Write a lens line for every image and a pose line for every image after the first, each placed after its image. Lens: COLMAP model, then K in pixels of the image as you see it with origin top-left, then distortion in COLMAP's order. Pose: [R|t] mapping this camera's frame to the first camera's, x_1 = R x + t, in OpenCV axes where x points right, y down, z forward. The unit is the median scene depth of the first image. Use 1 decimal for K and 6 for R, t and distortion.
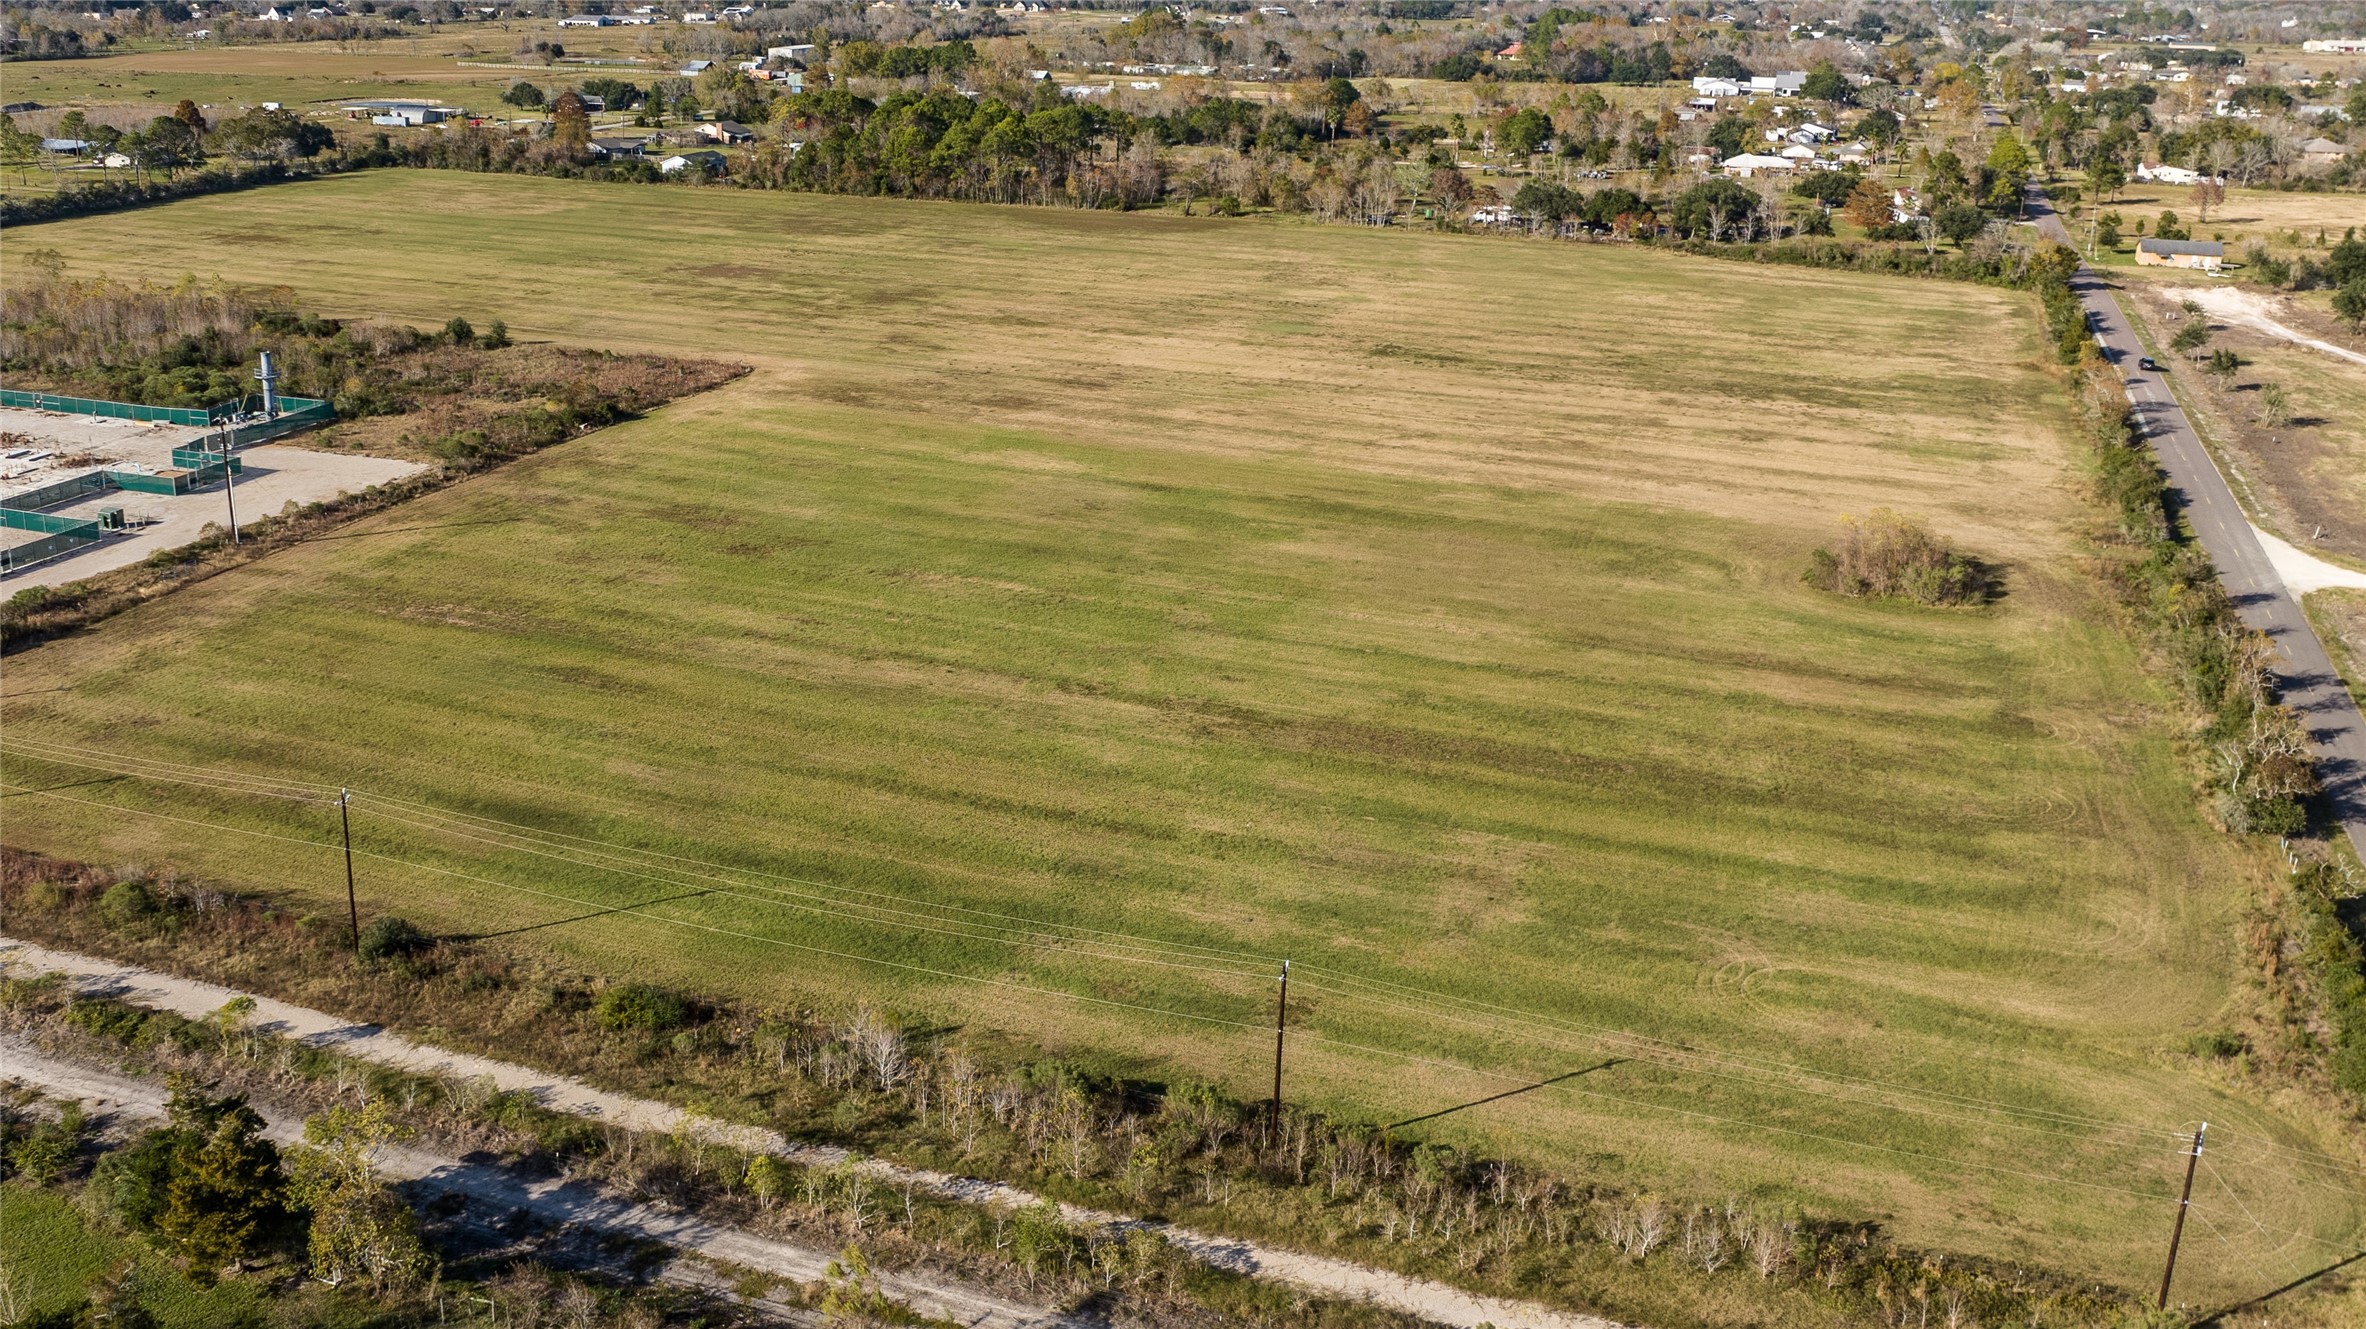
lens RADIAL K [[2193.5, 0, 967.4], [0, 2193.5, 667.7], [0, 0, 1]] dist [-0.022010, 0.010233]
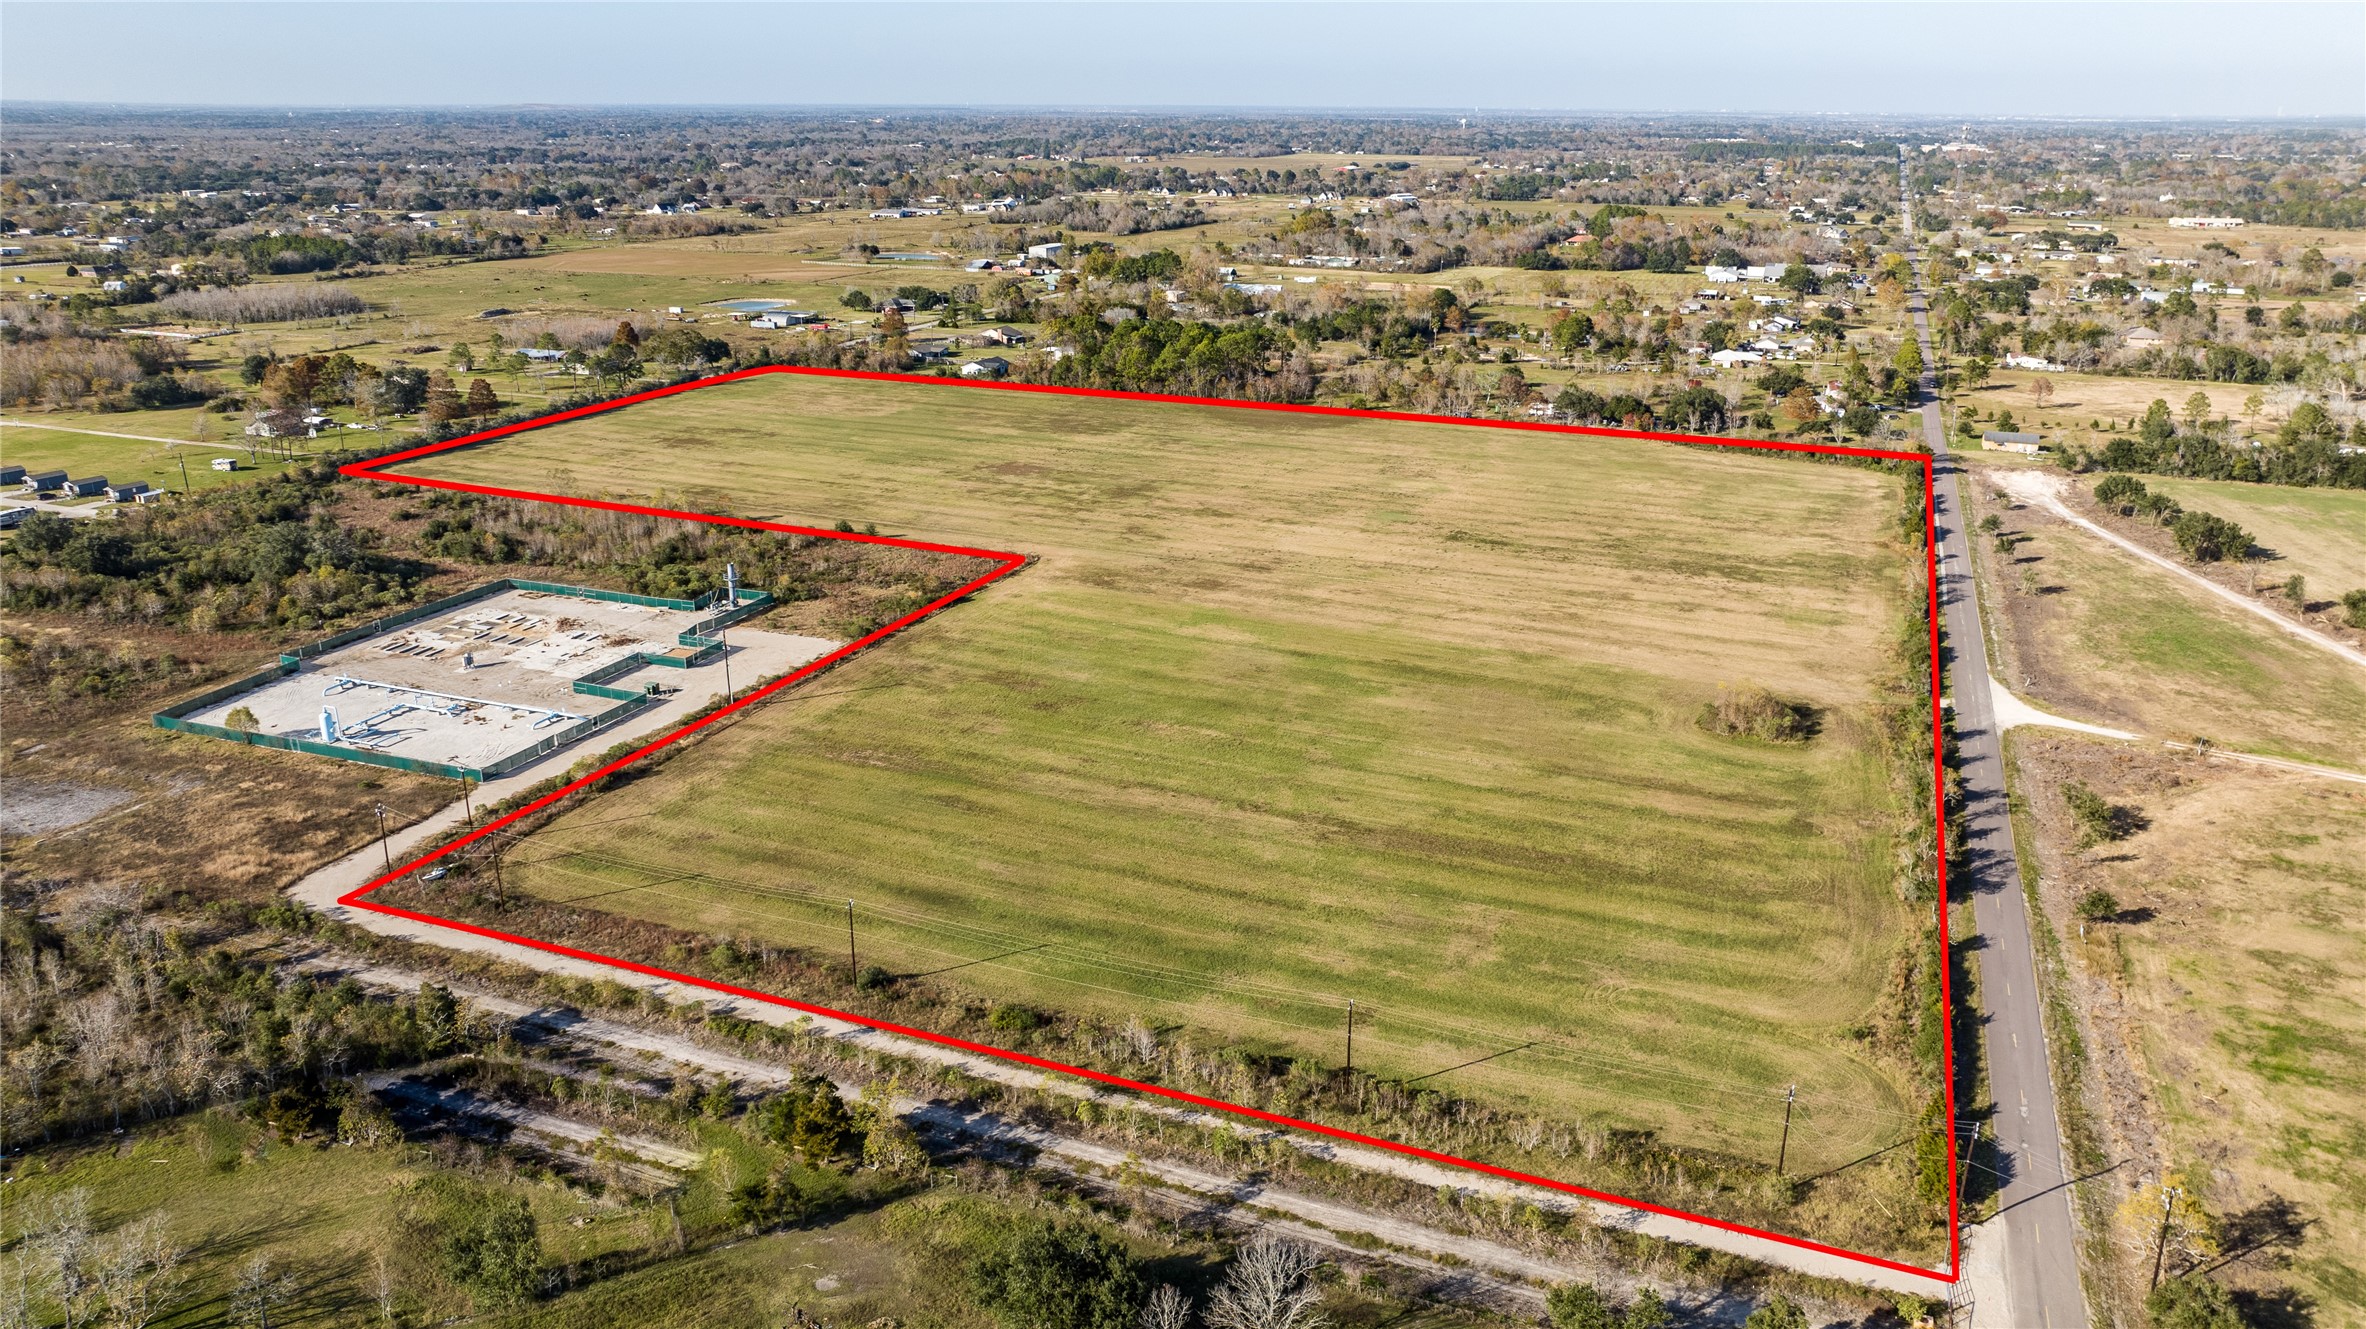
lens RADIAL K [[1711.0, 0, 1183.0], [0, 1711.0, 664.5], [0, 0, 1]] dist [-0.013560, -0.001854]
pose [[0.999973, -0.005632, 0.004644, -0.004985], [0.005641, 0.999982, -0.001939, -0.076786], [-0.004633, 0.001965, 0.999987, -0.248211]]
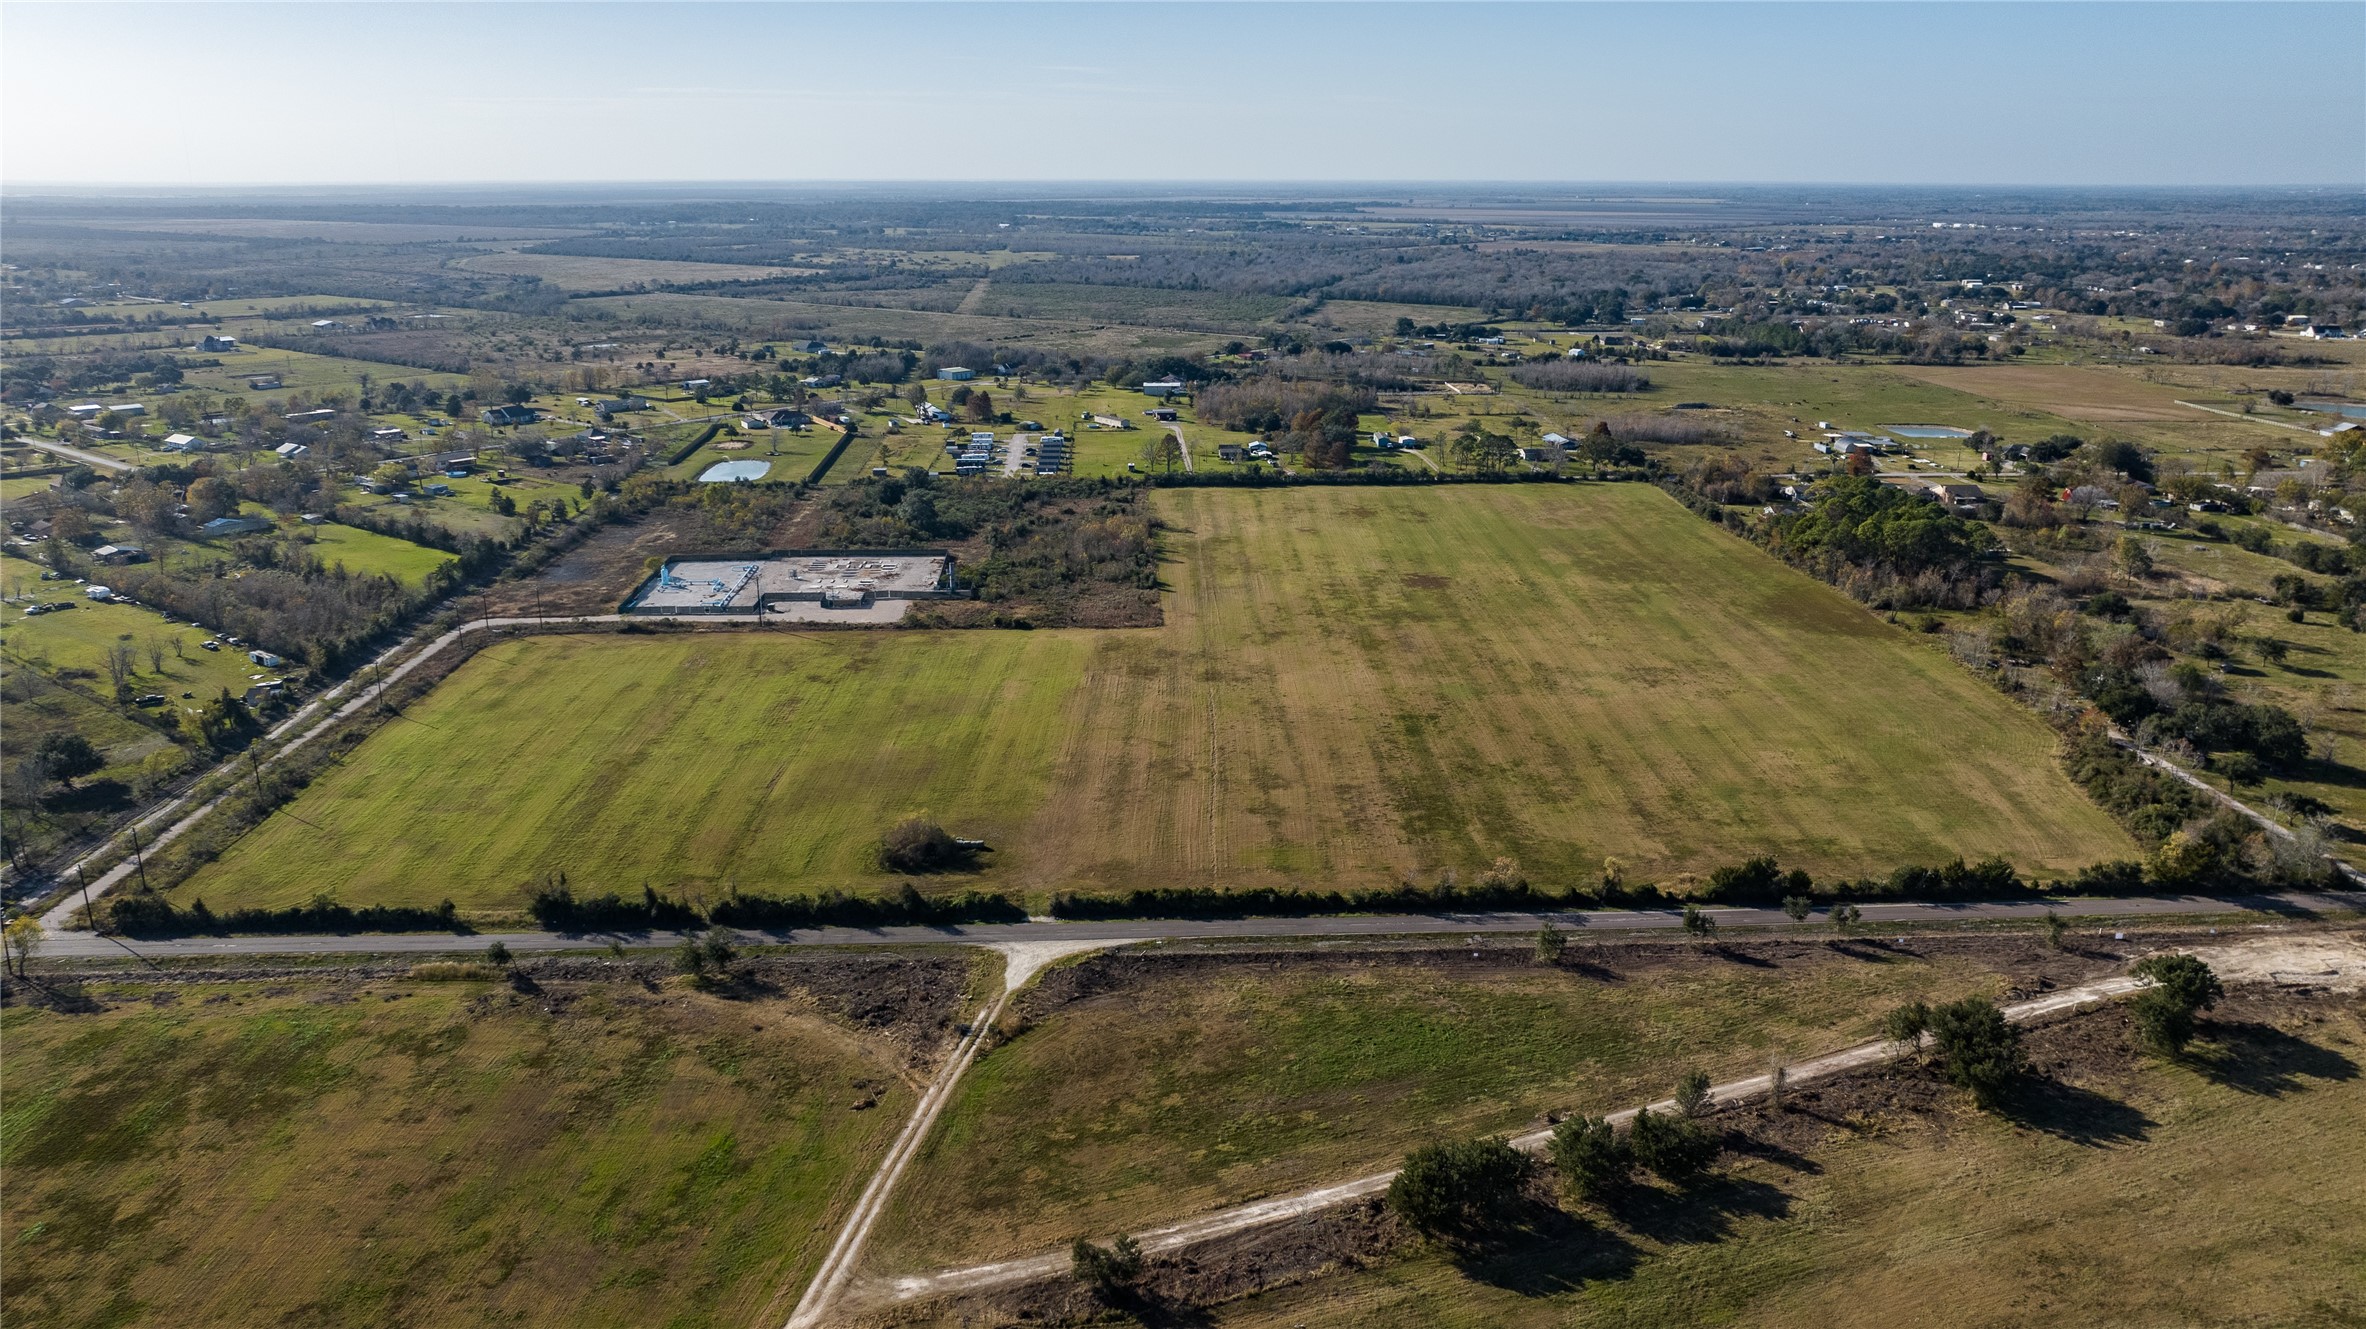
lens RADIAL K [[1711.0, 0, 1183.0], [0, 1711.0, 664.5], [0, 0, 1]] dist [-0.013560, -0.001854]
pose [[0.407782, 0.244189, -0.879821, 1.572857], [-0.285882, 0.949274, 0.130964, -0.396557], [0.867171, 0.198120, 0.456906, 0.474957]]
